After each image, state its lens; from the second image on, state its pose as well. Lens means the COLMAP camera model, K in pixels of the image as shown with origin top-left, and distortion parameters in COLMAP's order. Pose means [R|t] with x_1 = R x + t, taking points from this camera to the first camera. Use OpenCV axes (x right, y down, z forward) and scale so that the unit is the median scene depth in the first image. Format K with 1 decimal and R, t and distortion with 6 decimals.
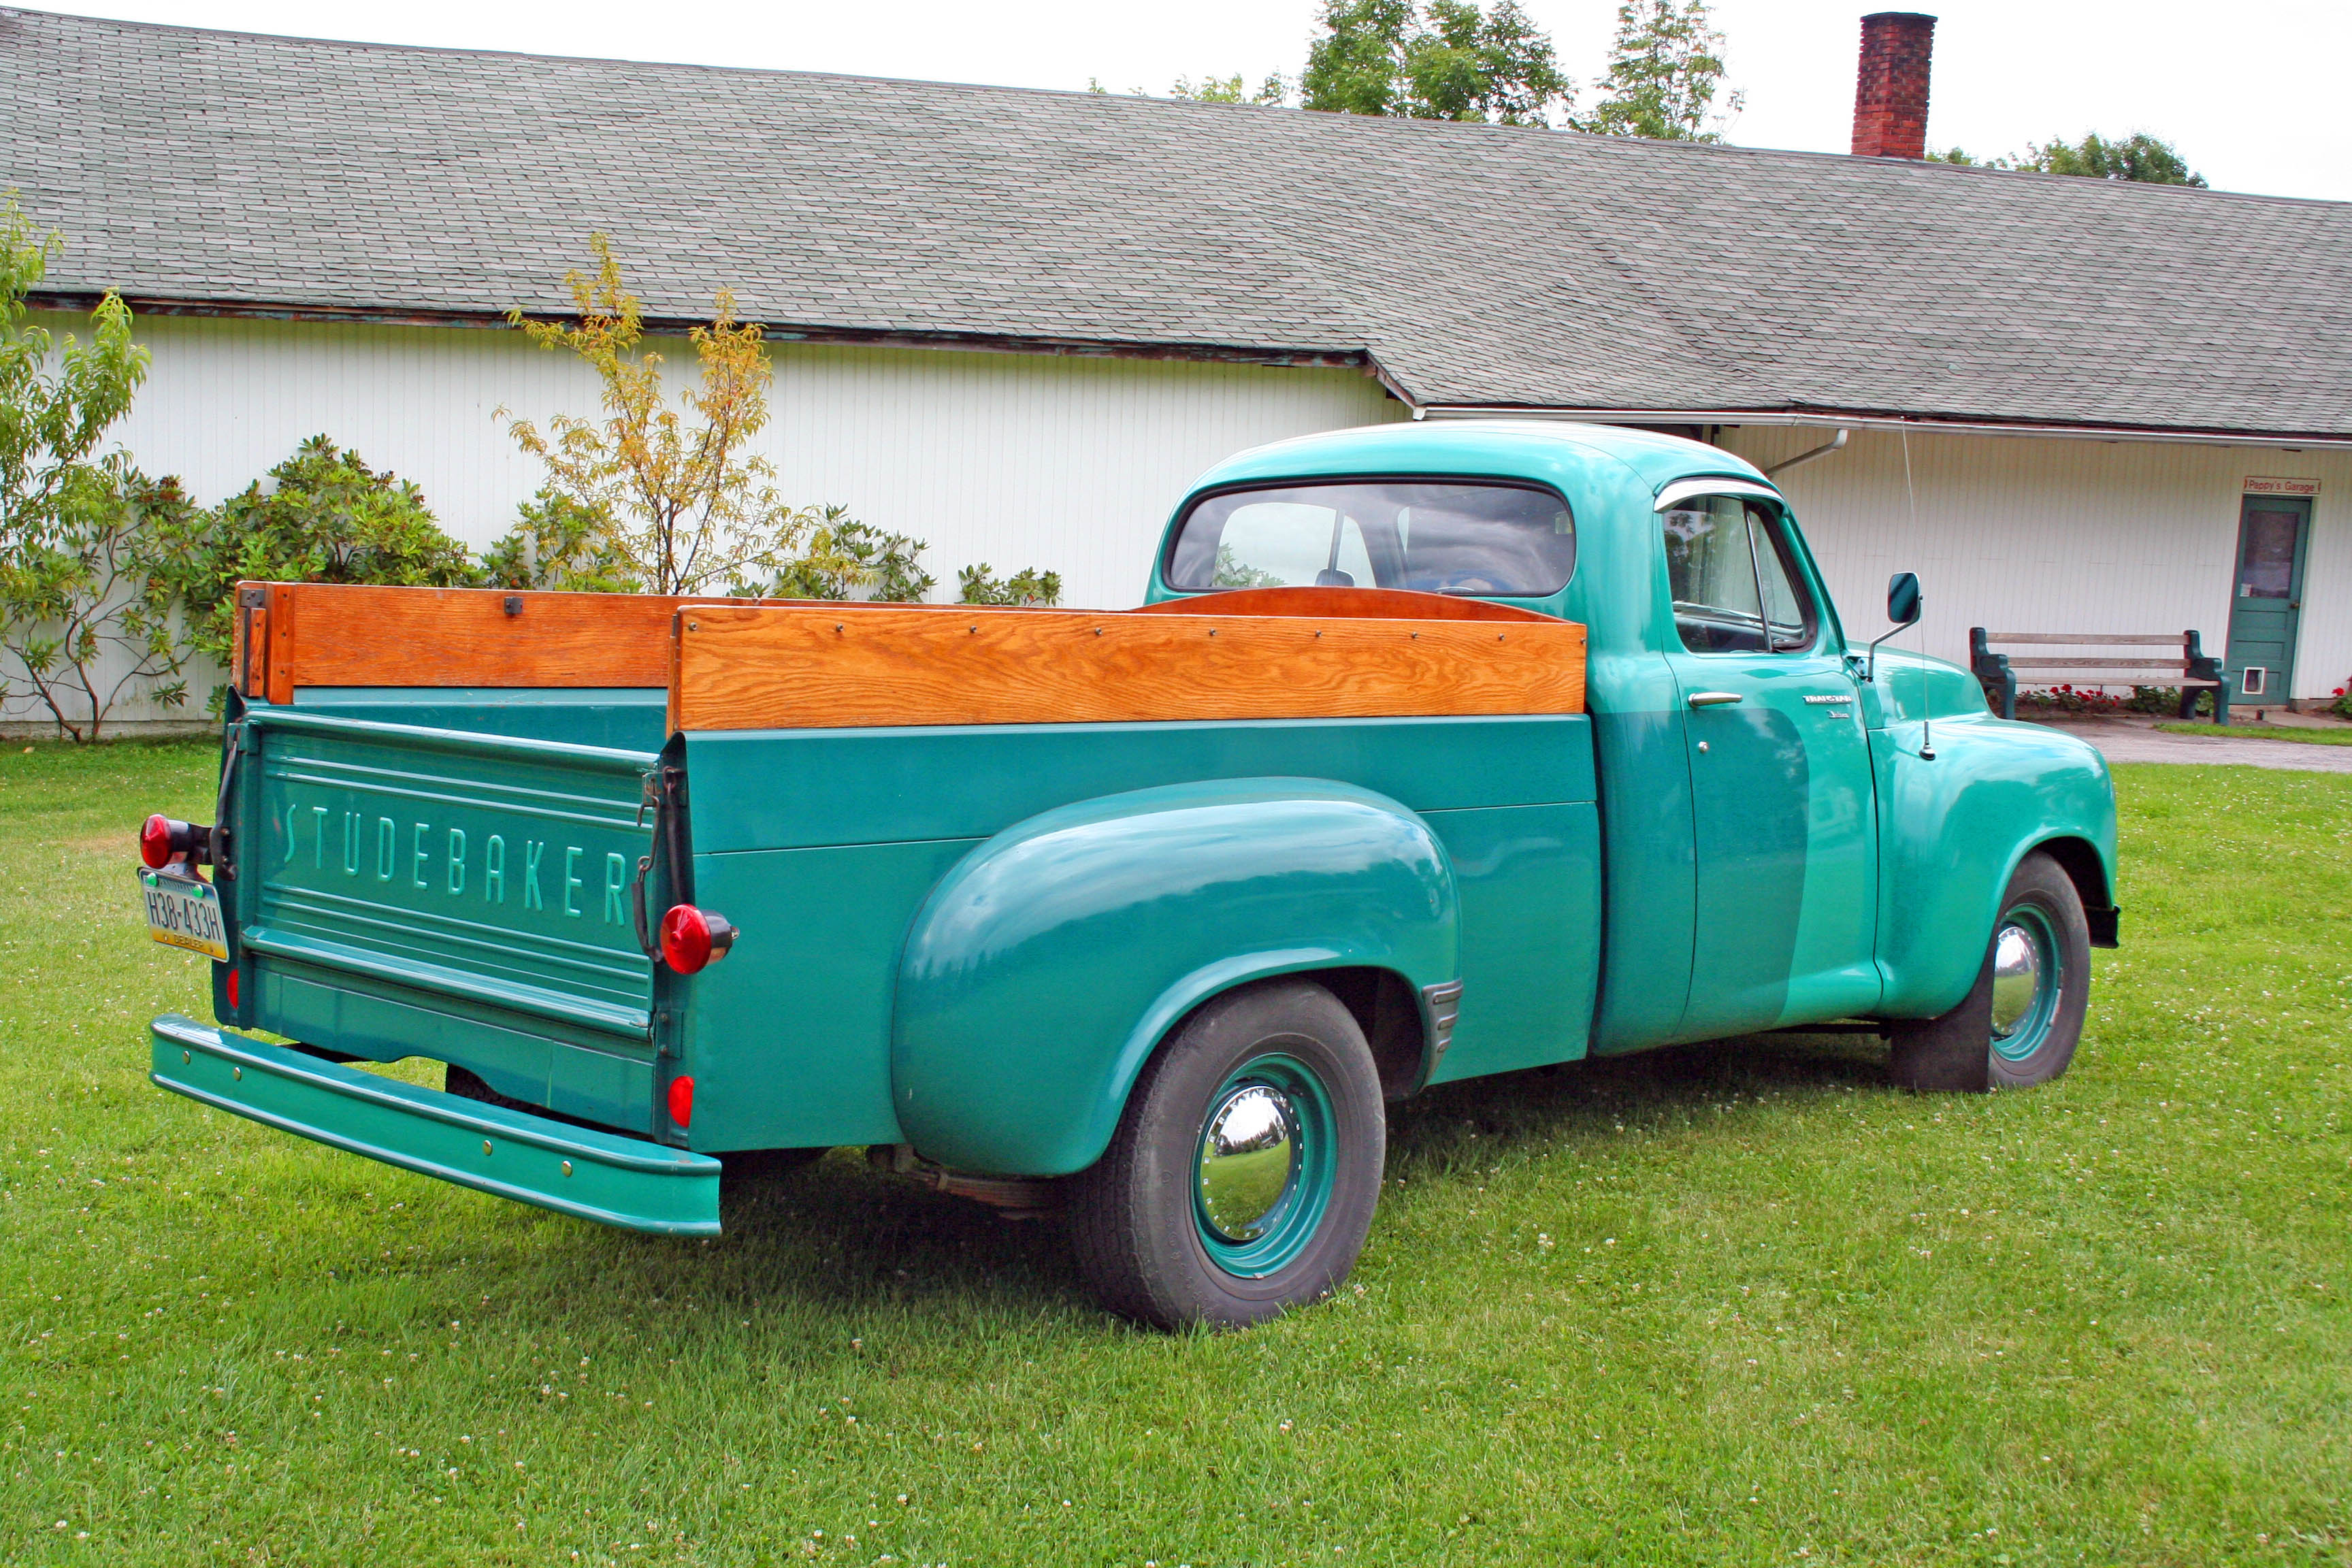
lens RADIAL K [[2850.8, 0, 1175.2], [0, 2850.8, 785.1], [0, 0, 1]] dist [-0.009125, 0.000000]
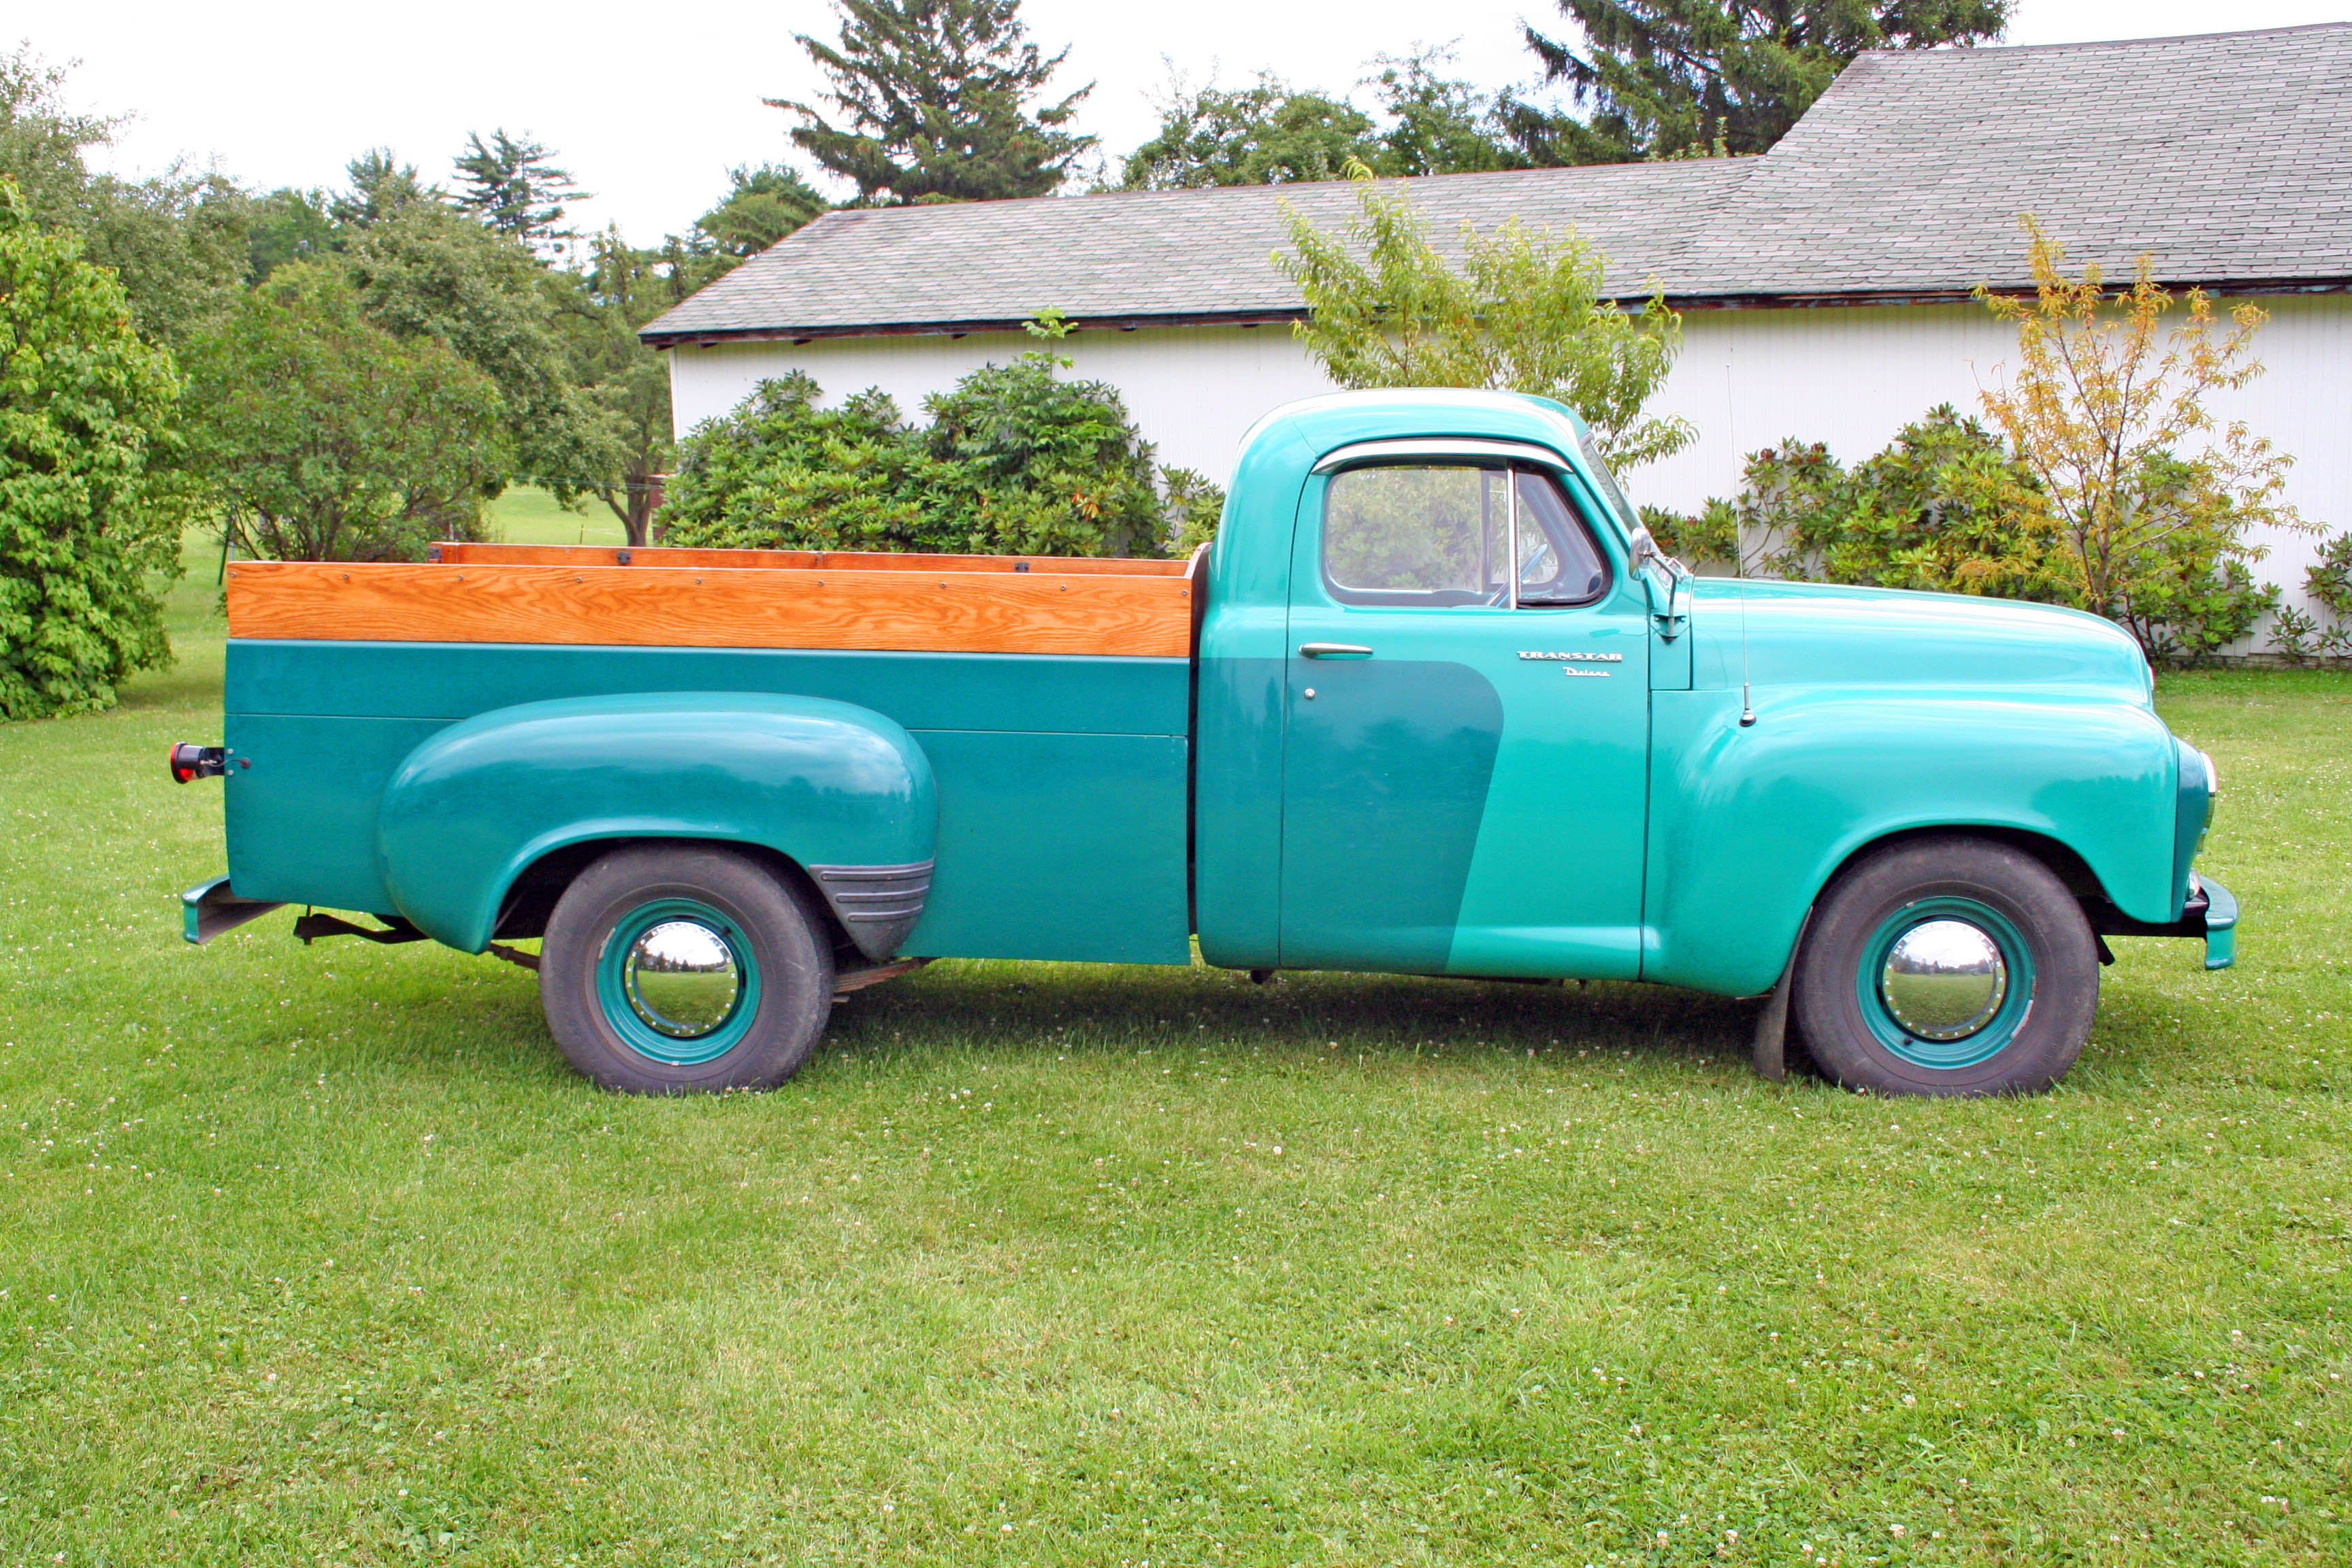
lens RADIAL K [[2542.1, 0, 1172.7], [0, 2542.1, 777.3], [0, 0, 1]] dist [-0.051775, 0.000000]
pose [[0.634501, 0.070248, -0.769723, 0.960648], [-0.048937, 0.997514, 0.050697, -0.029845], [0.771372, 0.005500, 0.636361, 0.380252]]
